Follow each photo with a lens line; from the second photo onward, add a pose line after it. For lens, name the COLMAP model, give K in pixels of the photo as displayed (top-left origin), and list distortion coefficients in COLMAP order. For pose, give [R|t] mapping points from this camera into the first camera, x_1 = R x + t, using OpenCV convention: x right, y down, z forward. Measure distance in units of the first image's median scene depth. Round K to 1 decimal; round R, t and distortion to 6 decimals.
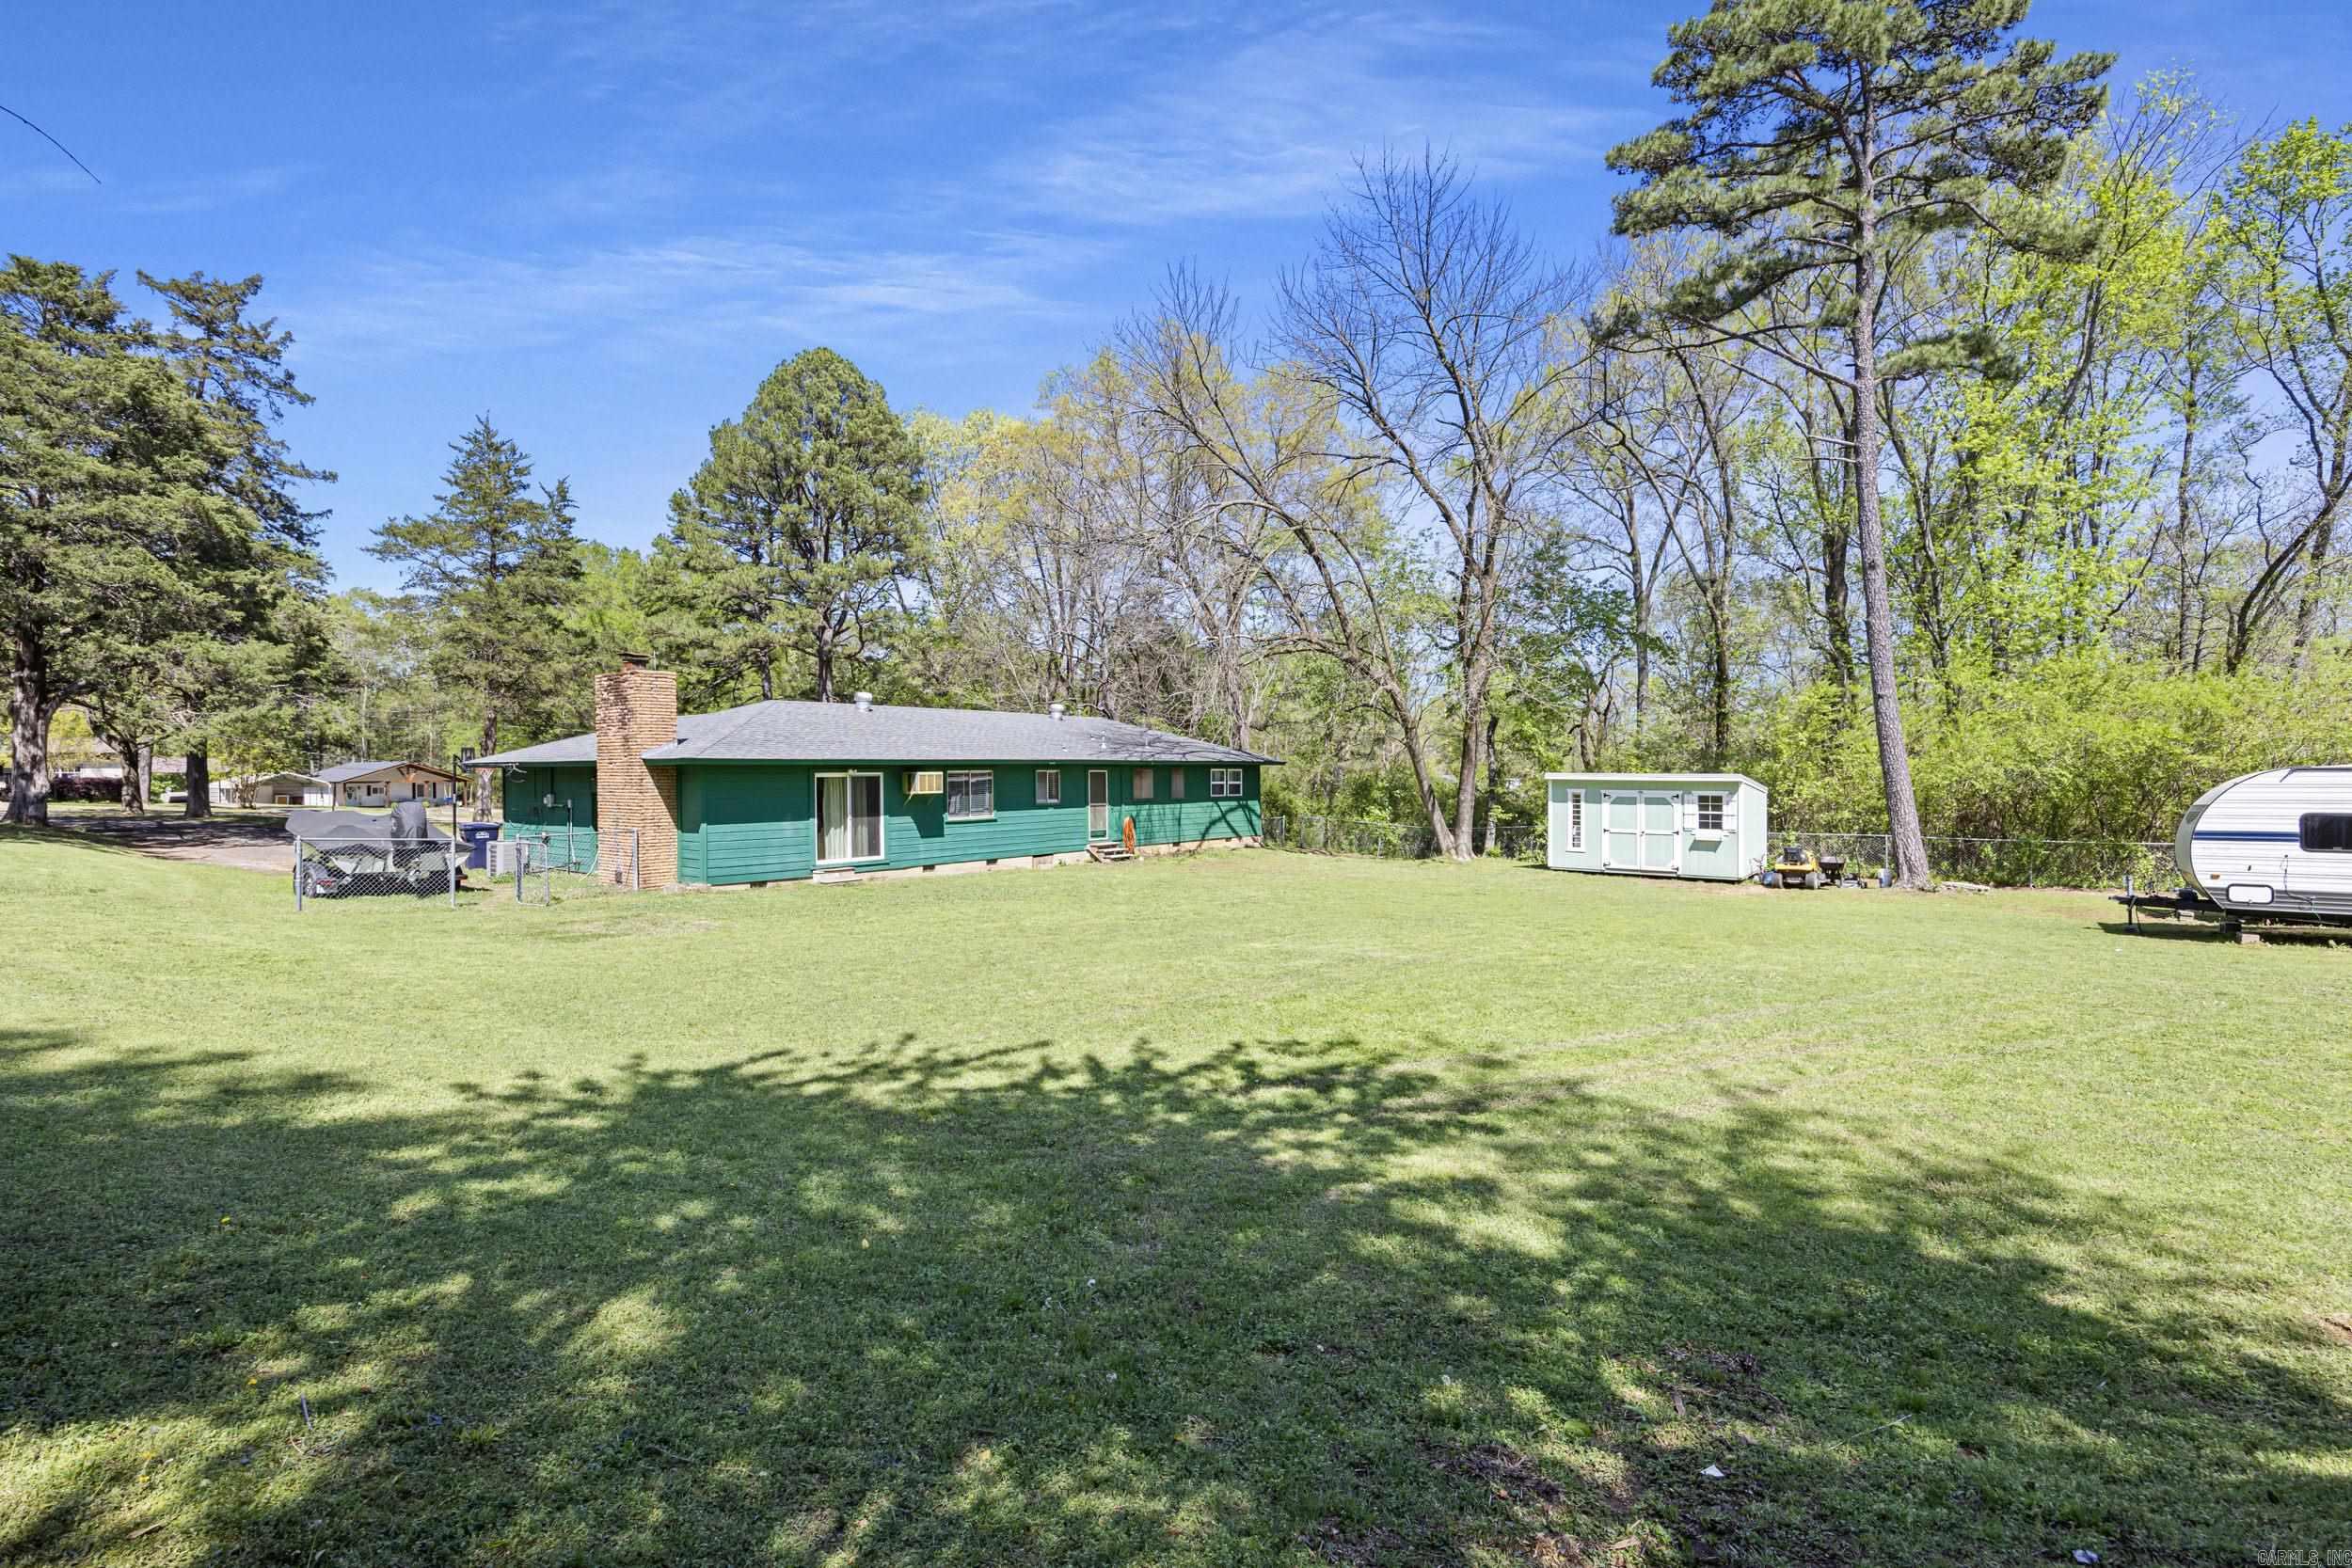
lens RADIAL K [[1059.6, 0, 1192.9], [0, 1059.6, 780.6], [0, 0, 1]] dist [-0.019861, 0.000030]
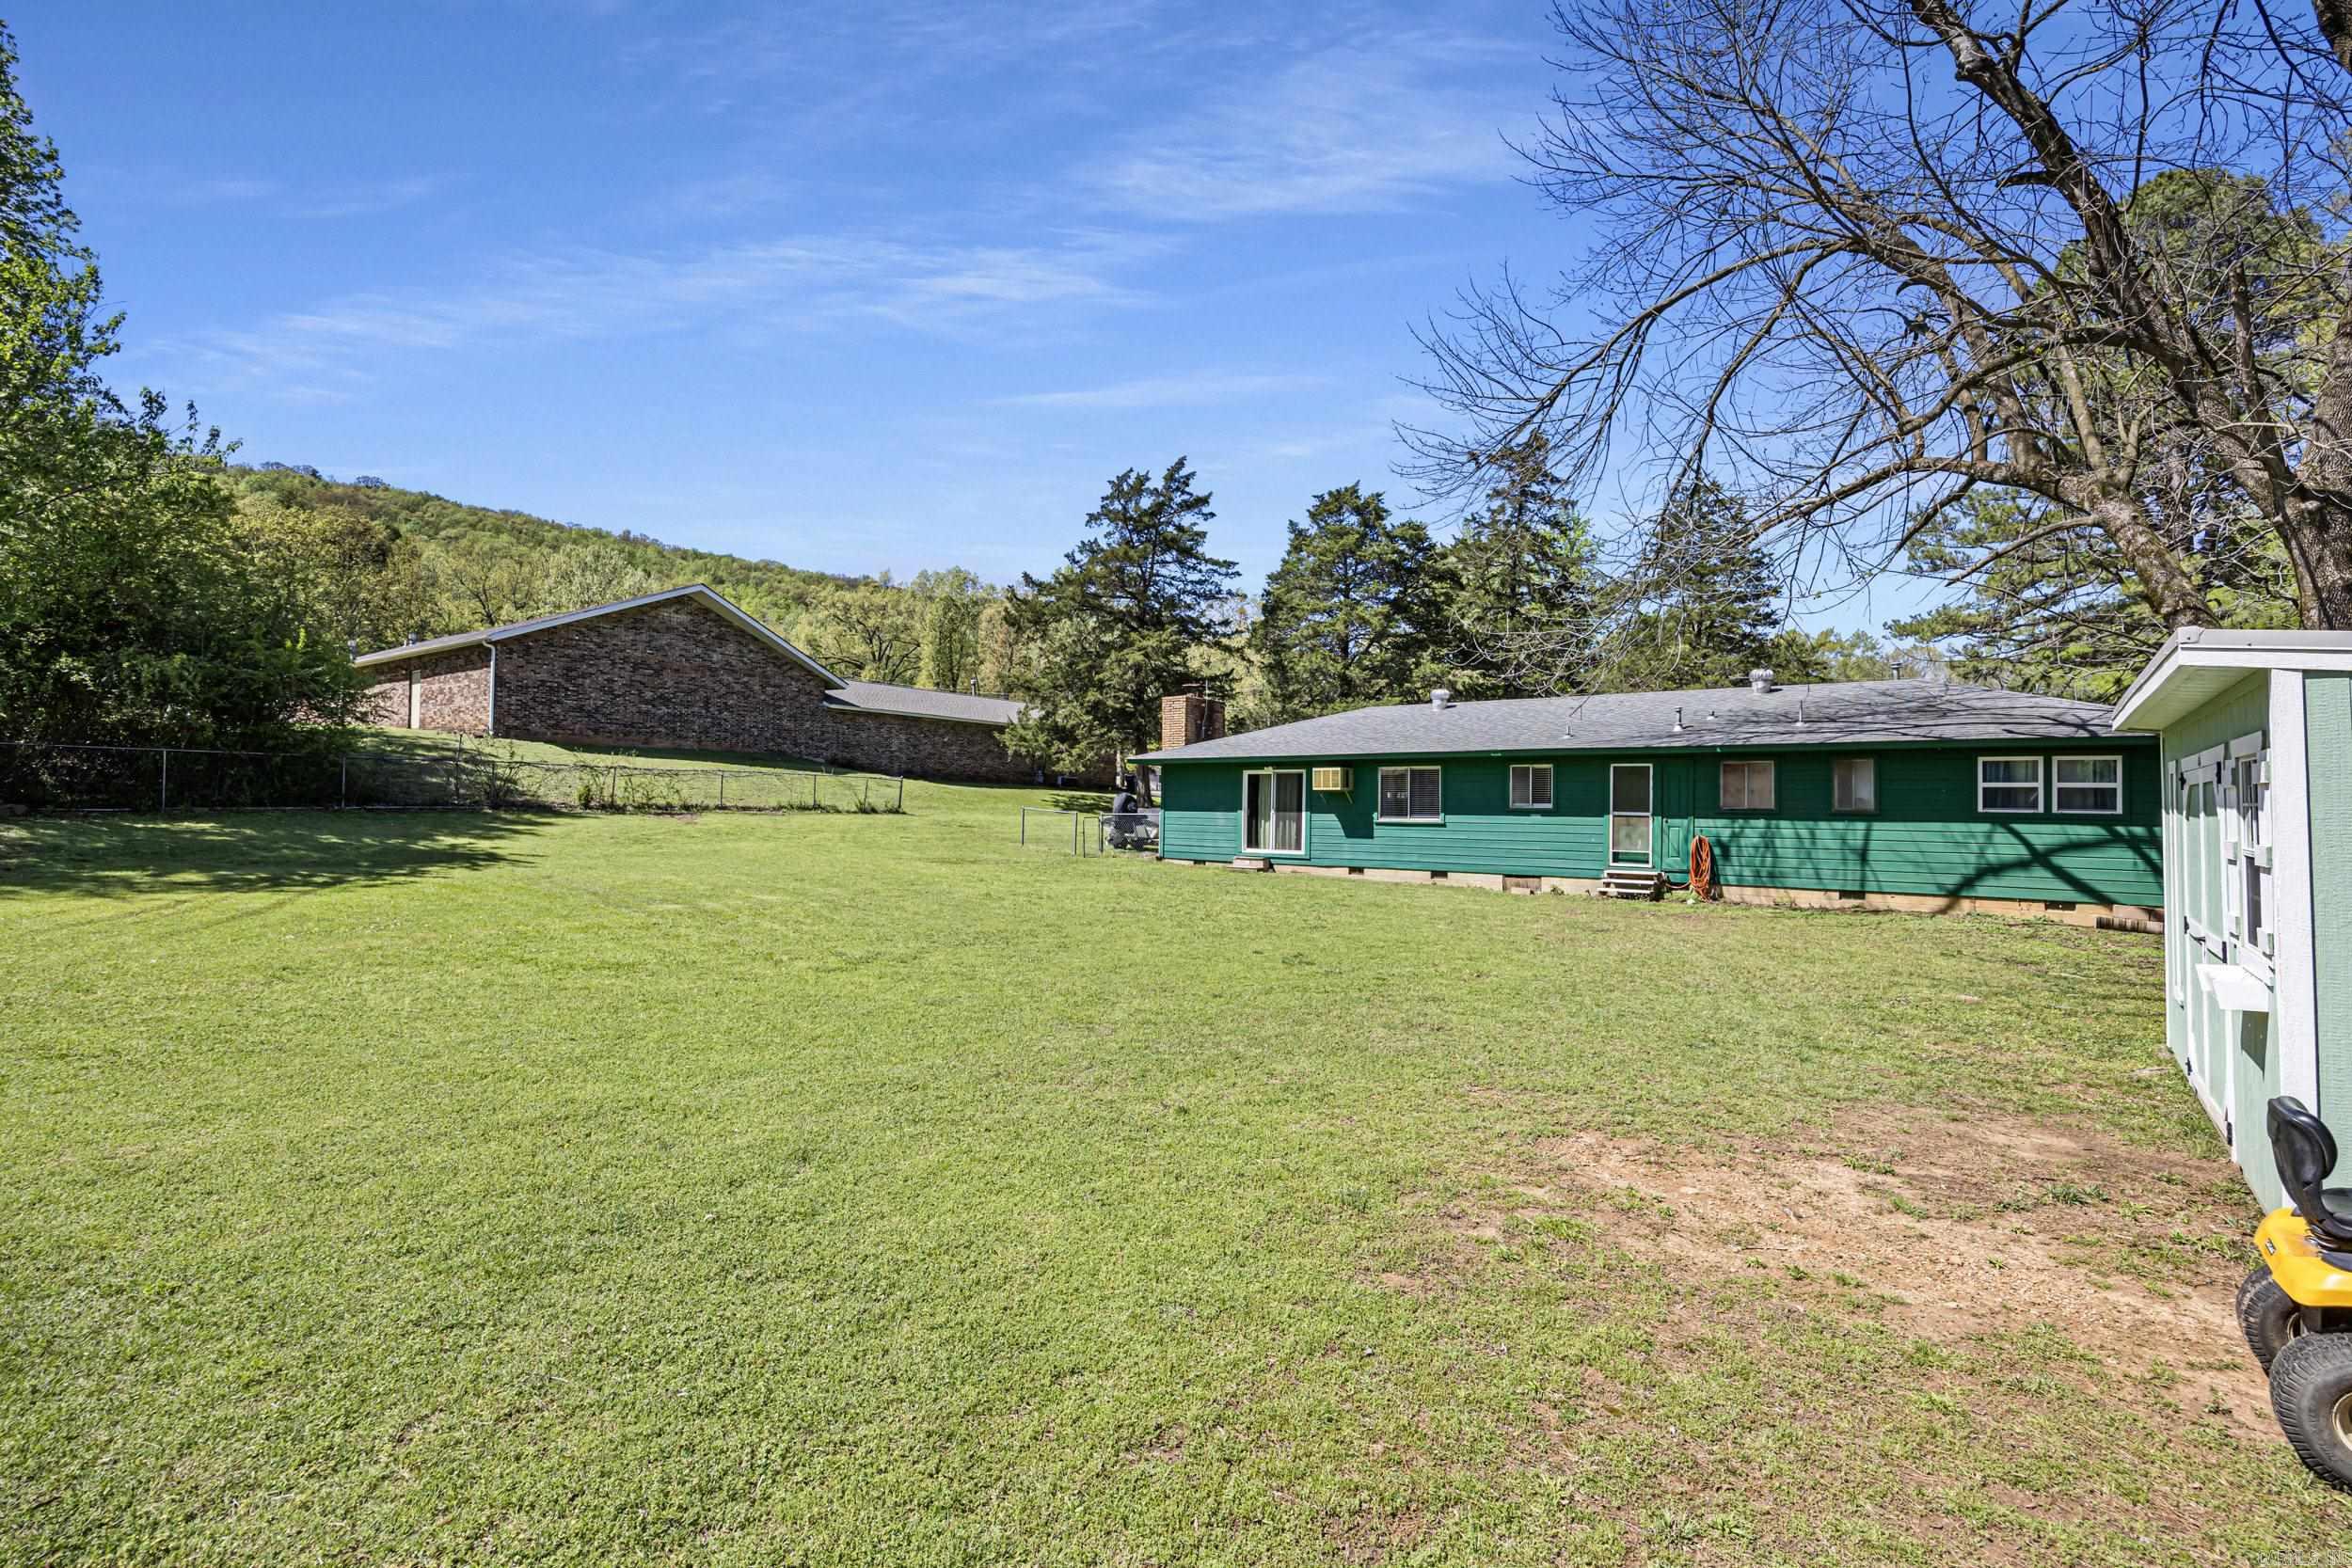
lens RADIAL K [[1059.6, 0, 1191.2], [0, 1059.6, 783.0], [0, 0, 1]] dist [-0.019861, 0.000030]
pose [[-0.004095, -0.020604, -0.999779, 0.654222], [-0.024716, 0.999484, -0.020497, 0.025886], [0.999686, 0.024626, -0.004602, 0.800438]]
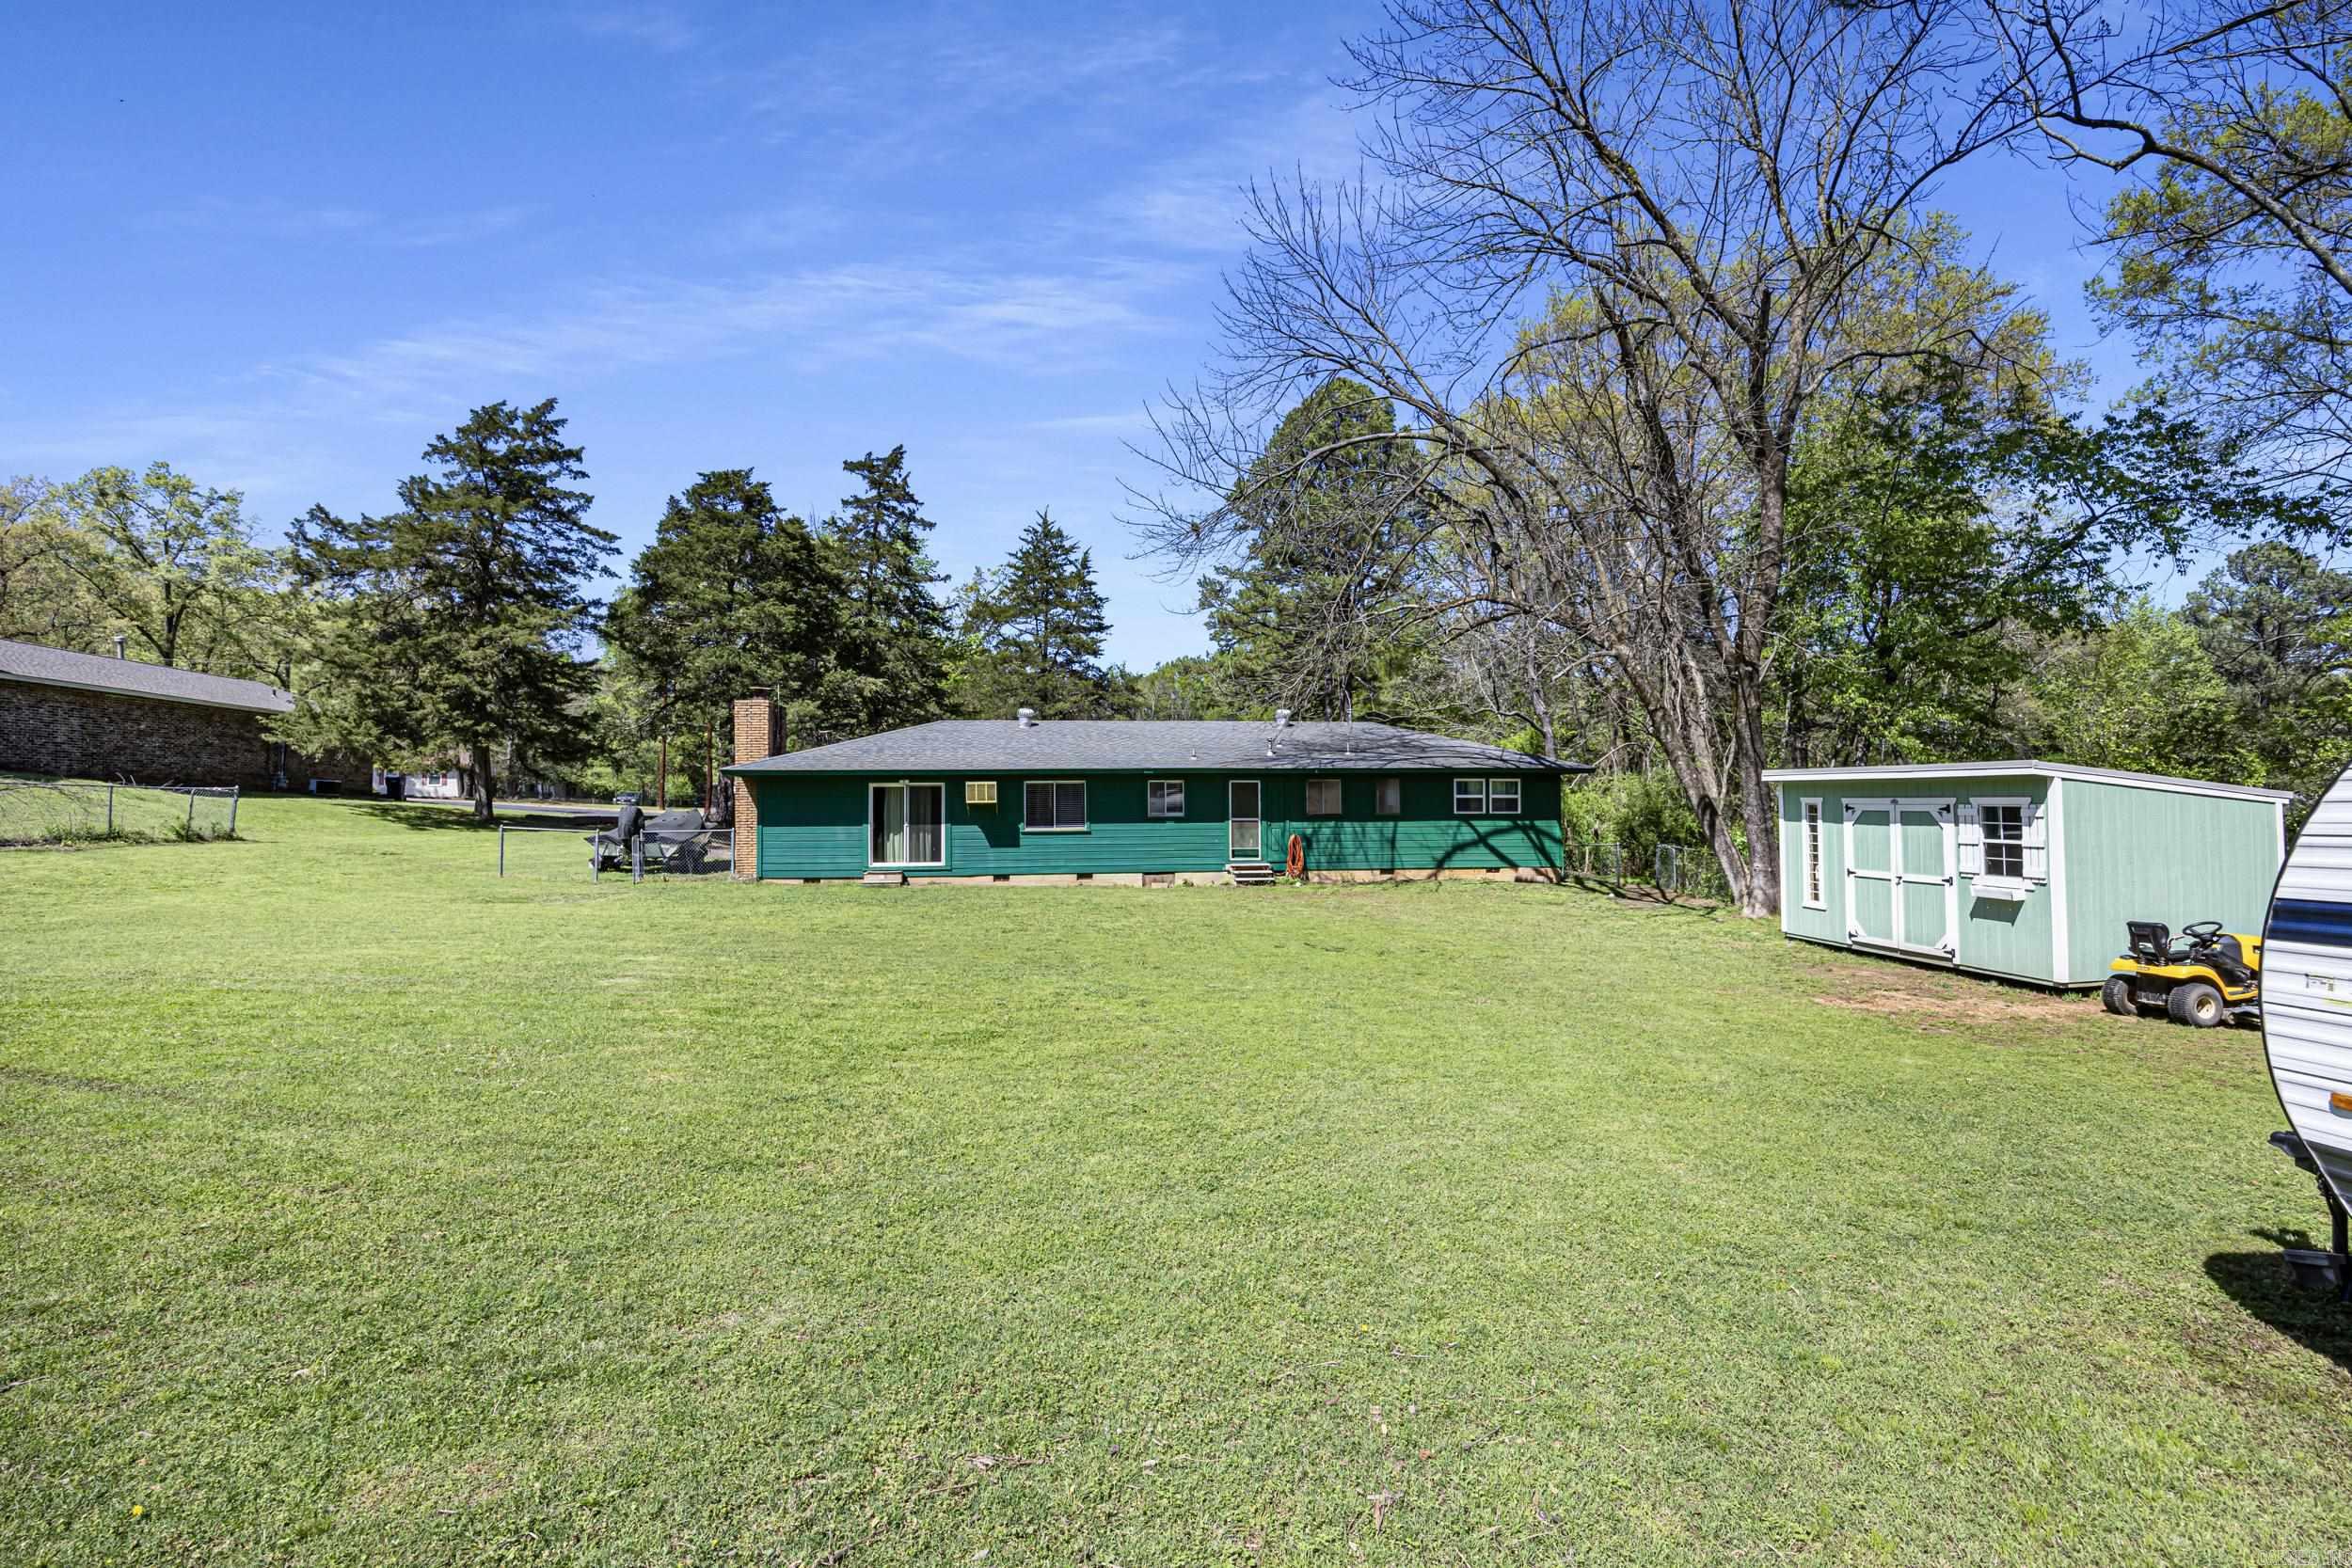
lens RADIAL K [[1059.6, 0, 1190.5], [0, 1059.6, 780.7], [0, 0, 1]] dist [-0.019861, 0.000030]
pose [[0.704221, -0.017565, -0.709764, 0.557233], [-0.003703, 0.999589, -0.028411, 0.017166], [0.709971, 0.022636, 0.703867, 0.389157]]
